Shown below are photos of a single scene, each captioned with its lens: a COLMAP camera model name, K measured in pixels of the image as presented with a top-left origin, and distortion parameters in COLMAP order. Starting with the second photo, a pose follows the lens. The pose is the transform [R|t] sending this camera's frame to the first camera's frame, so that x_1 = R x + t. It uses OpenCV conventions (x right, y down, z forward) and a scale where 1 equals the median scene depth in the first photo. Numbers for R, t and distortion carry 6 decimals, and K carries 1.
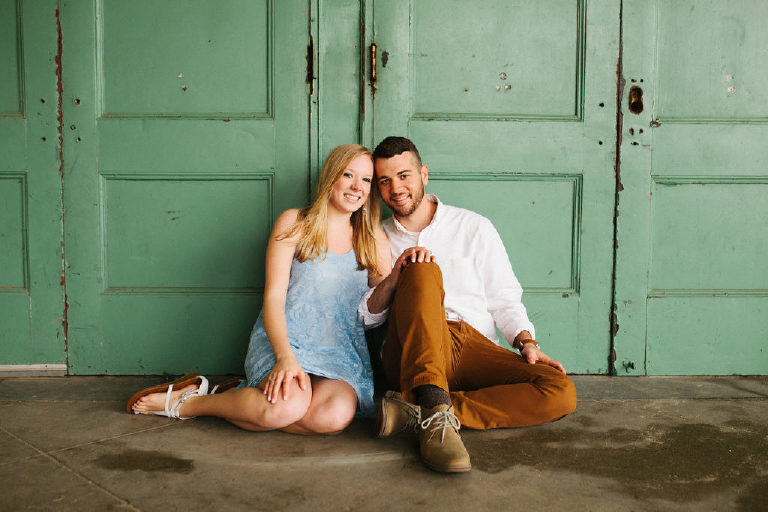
lens RADIAL K [[736.0, 0, 398.3], [0, 736.0, 257.7], [0, 0, 1]] dist [-0.036692, 0.025662]
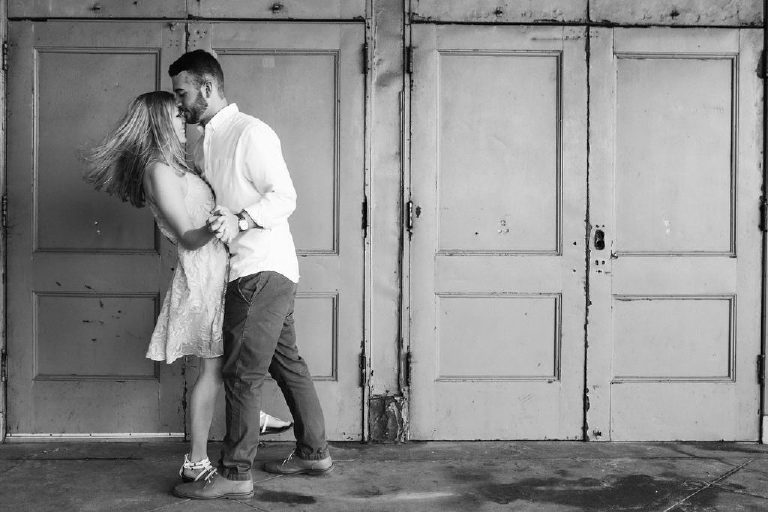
lens RADIAL K [[819.8, 0, 362.5], [0, 819.8, 255.4], [0, 0, 1]] dist [-0.037647, 0.029065]
pose [[0.999926, -0.001377, -0.012126, -0.104417], [0.000663, 0.998280, -0.058624, -0.096129], [0.012186, 0.058611, 0.998207, -0.544592]]
